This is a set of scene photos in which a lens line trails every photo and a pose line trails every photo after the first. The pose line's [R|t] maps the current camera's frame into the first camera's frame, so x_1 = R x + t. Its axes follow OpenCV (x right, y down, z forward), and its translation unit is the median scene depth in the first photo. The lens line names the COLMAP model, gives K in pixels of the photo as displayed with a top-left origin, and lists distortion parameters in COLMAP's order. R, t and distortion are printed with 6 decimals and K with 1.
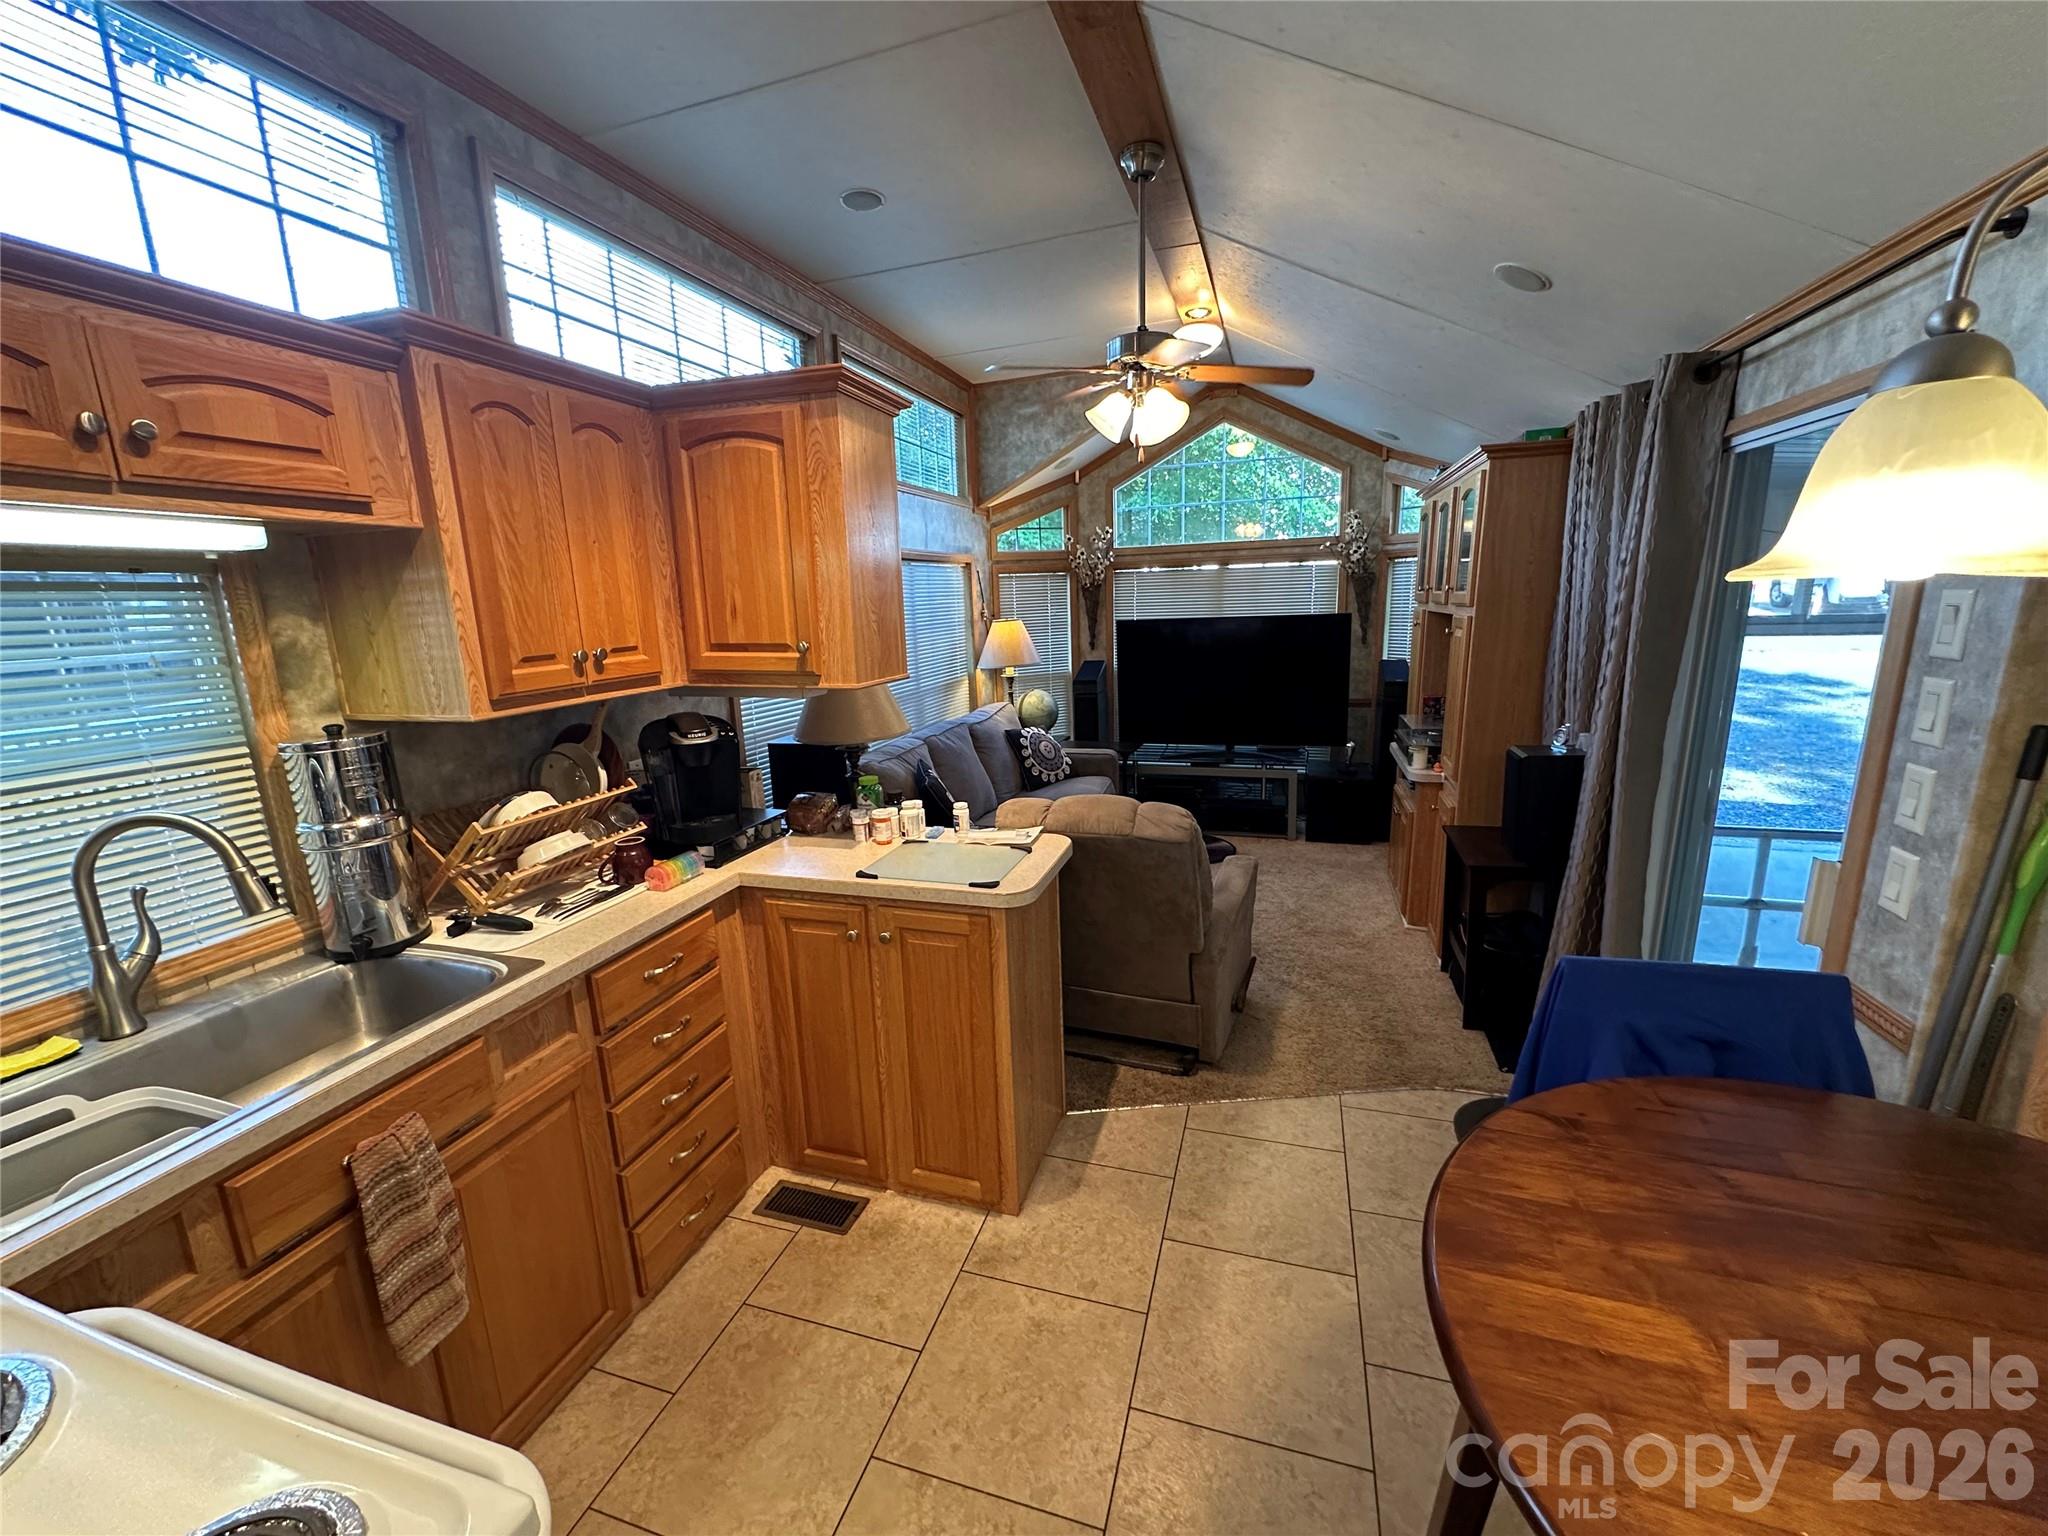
lens RADIAL K [[818.8, 0, 1026.3], [0, 818.8, 766.9], [0, 0, 1]] dist [-0.008349, 0.001772]
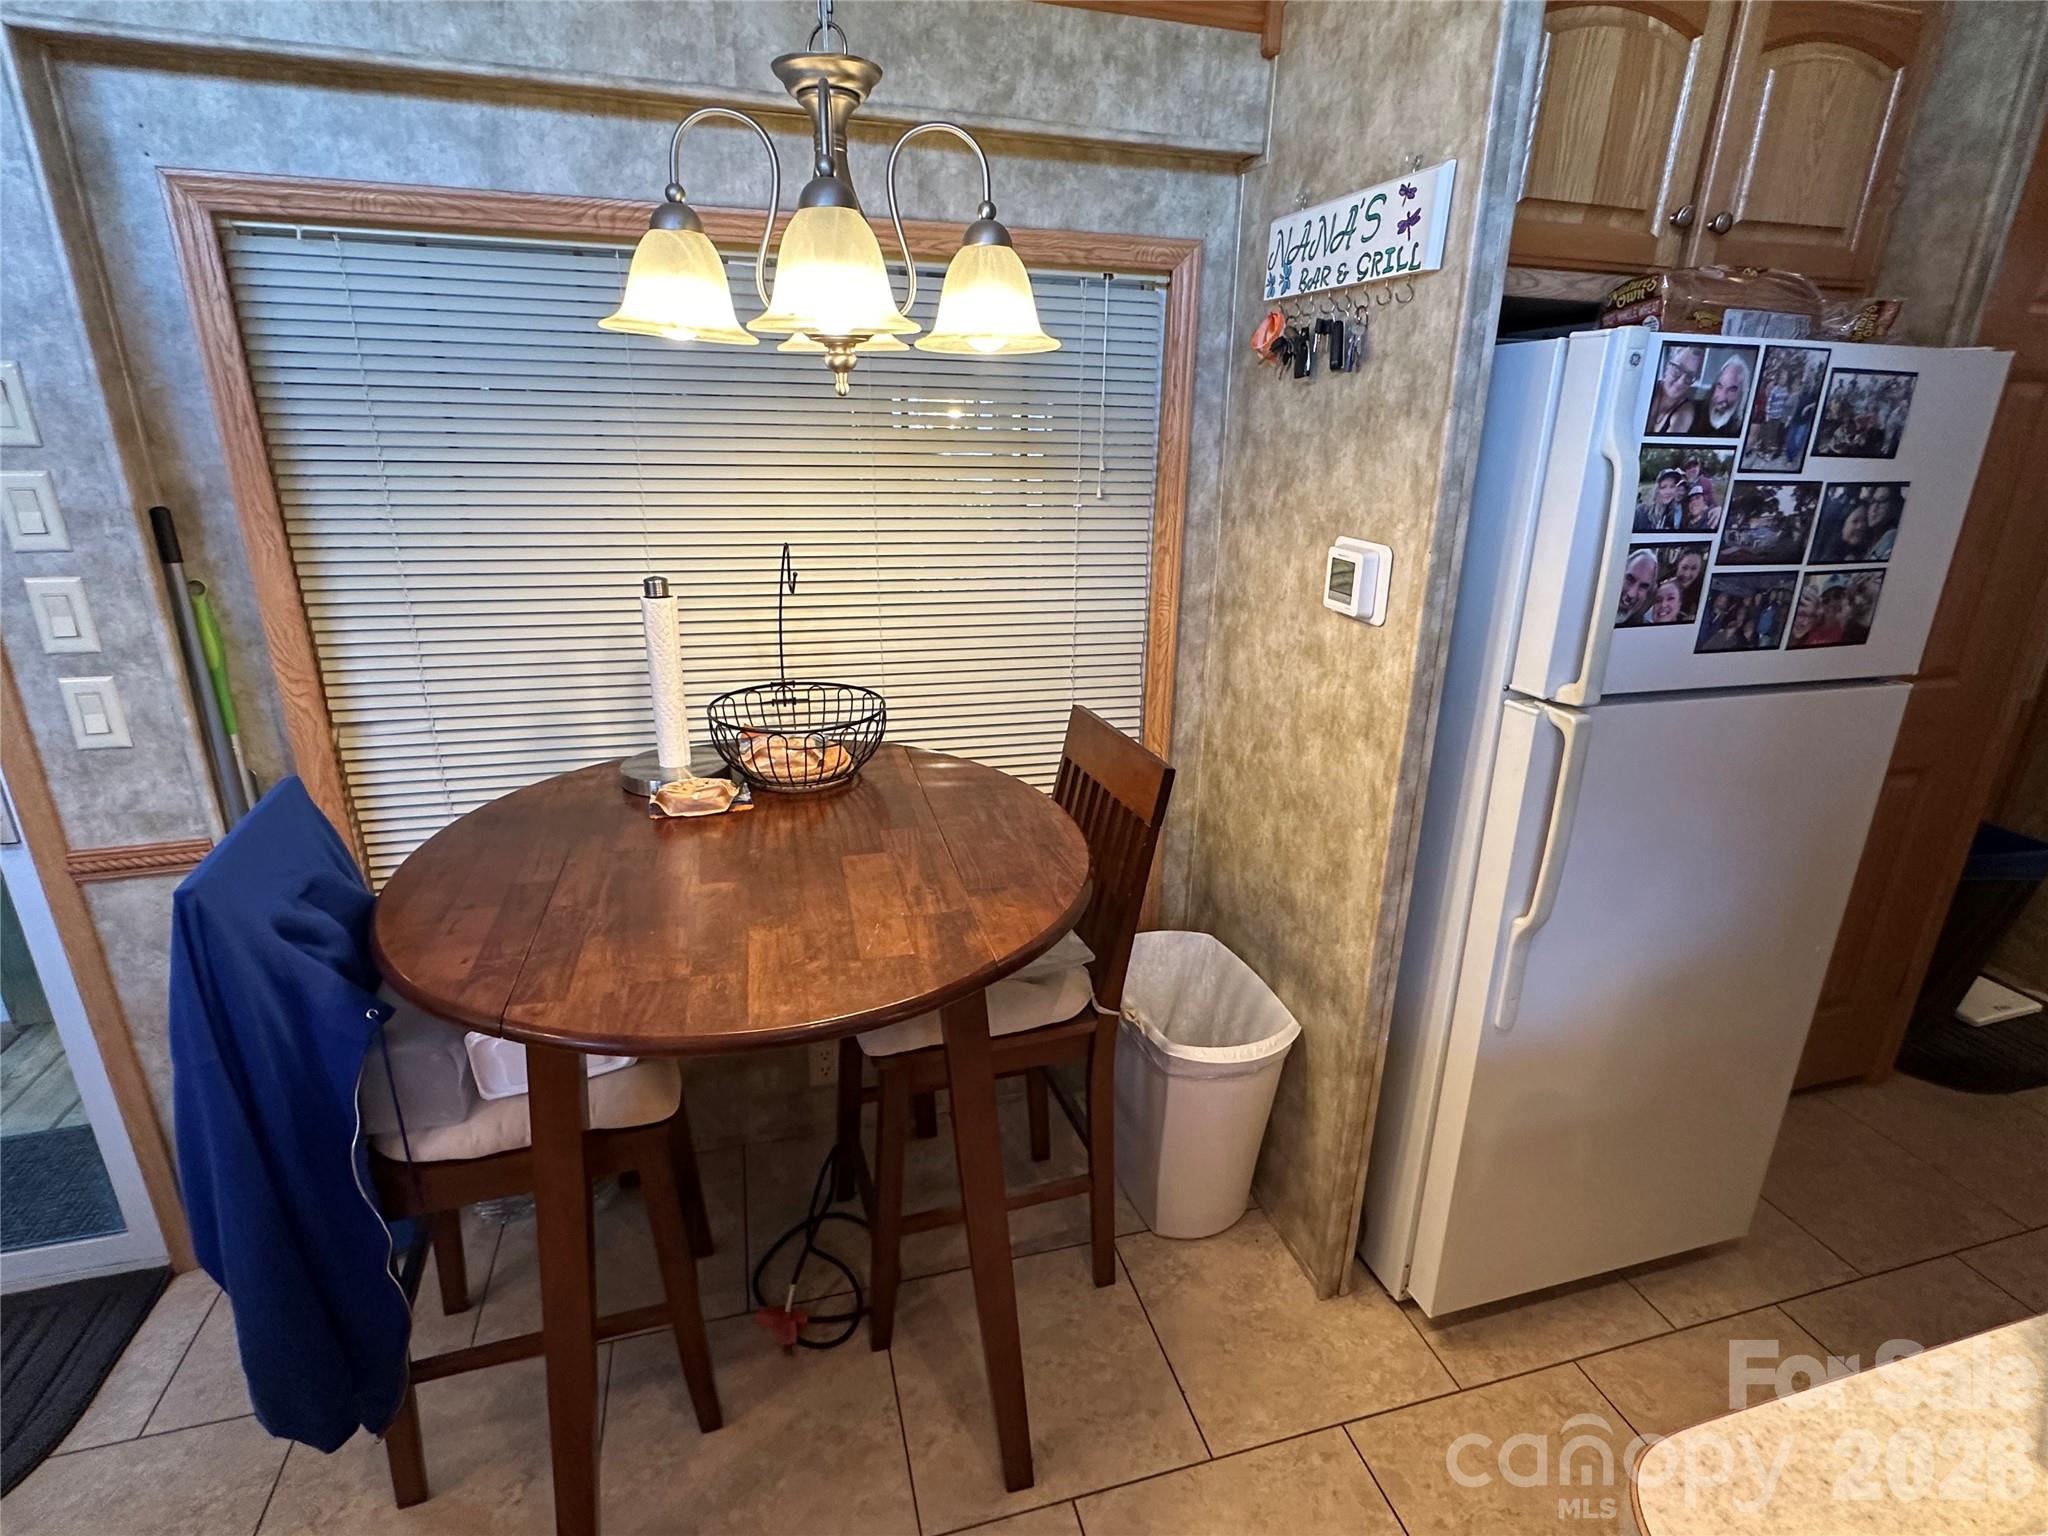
lens RADIAL K [[995.6, 0, 1030.6], [0, 995.6, 767.6], [0, 0, 1]] dist [-0.003269, -0.001334]
pose [[-0.554122, -0.264596, 0.789264, -0.156201], [0.171657, 0.891440, 0.419366, -0.036812], [-0.814545, 0.367863, -0.448546, 0.314532]]
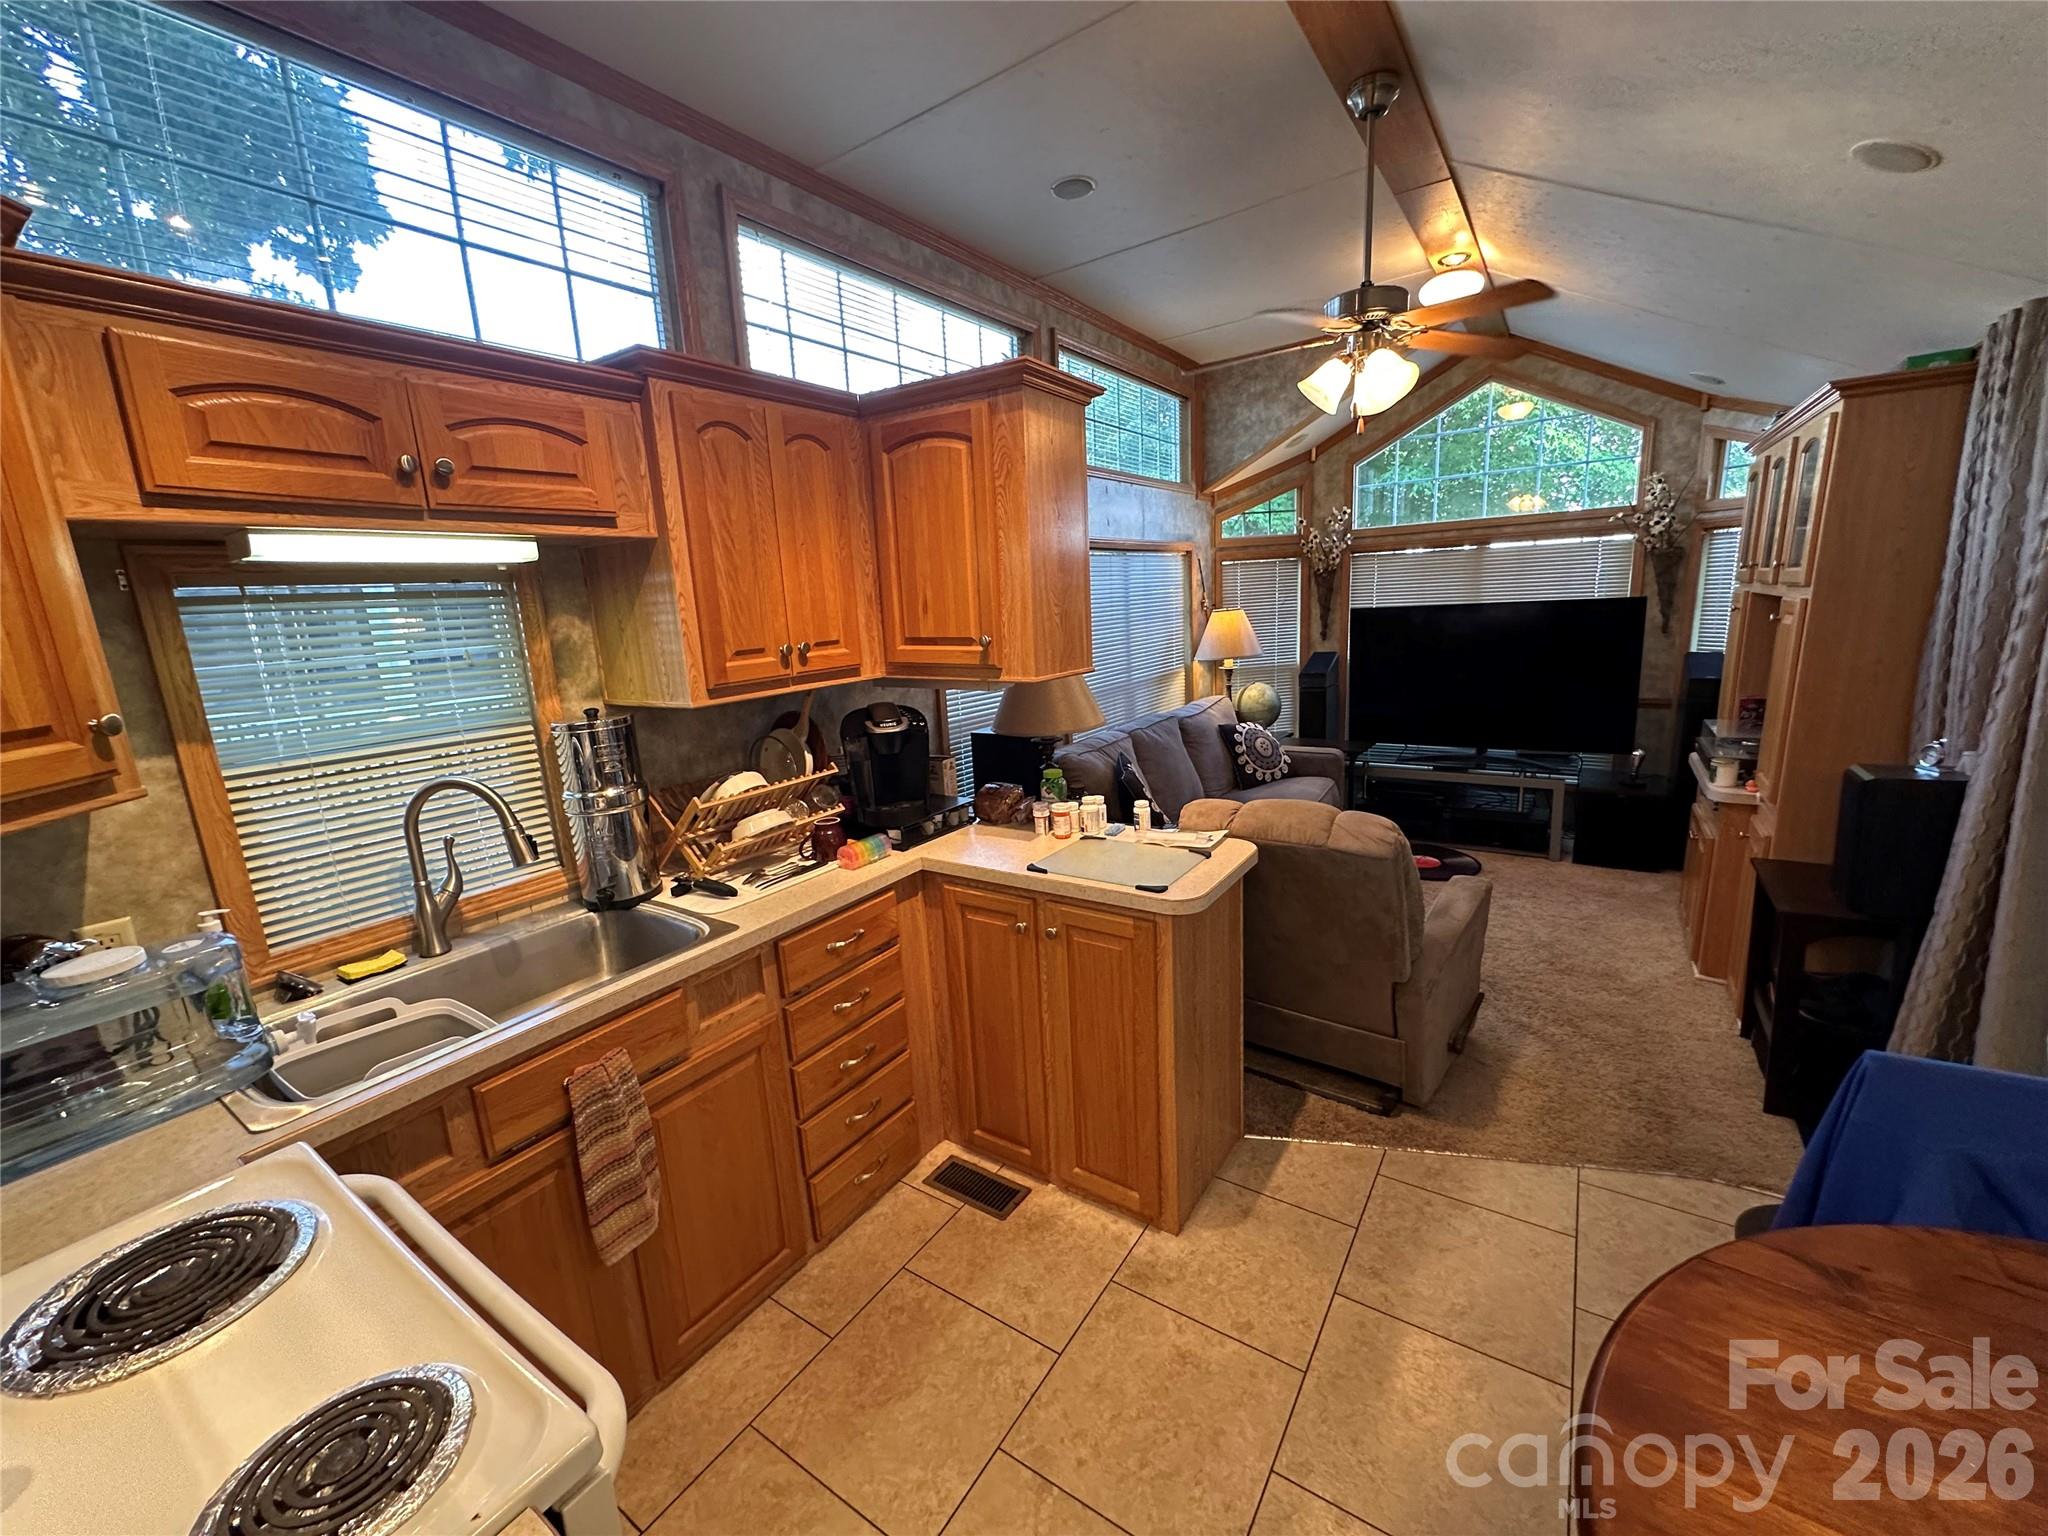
lens RADIAL K [[818.8, 0, 1026.3], [0, 818.8, 766.9], [0, 0, 1]] dist [-0.008349, 0.001772]
pose [[0.958752, 0.040854, -0.281293, 0.046725], [-0.037443, 0.999146, 0.017494, -0.006427], [0.281767, -0.006240, 0.959463, 0.024970]]
